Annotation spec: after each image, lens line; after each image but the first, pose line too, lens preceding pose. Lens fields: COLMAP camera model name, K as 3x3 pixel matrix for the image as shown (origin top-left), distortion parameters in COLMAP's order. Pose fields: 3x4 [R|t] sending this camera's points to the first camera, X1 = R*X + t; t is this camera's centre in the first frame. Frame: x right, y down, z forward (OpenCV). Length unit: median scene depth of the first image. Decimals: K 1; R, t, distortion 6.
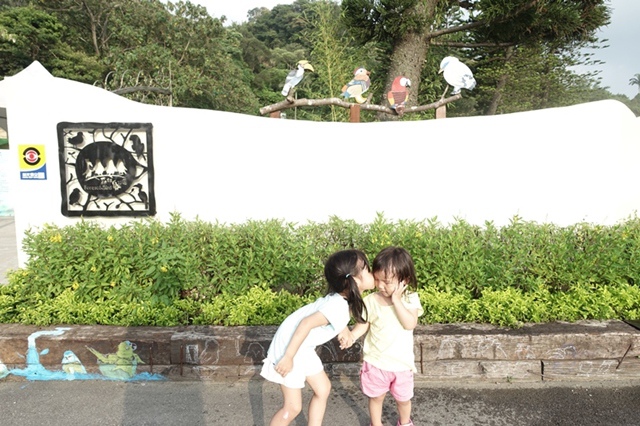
lens RADIAL K [[433.0, 0, 320.0], [0, 433.0, 213.0], [0, 0, 1]] dist [0.001727, -0.001514]
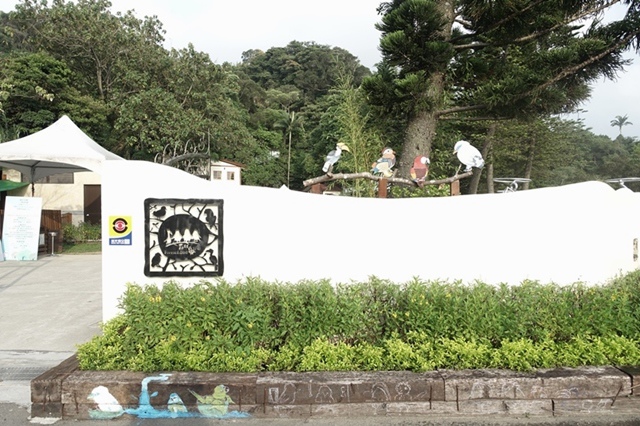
lens RADIAL K [[433.0, 0, 320.0], [0, 433.0, 213.0], [0, 0, 1]] dist [0.001727, -0.001514]
pose [[0.999802, 0.003193, 0.019646, -0.141141], [-0.001560, 0.996583, -0.082583, -0.069883], [-0.019843, 0.082536, 0.996390, -0.211988]]
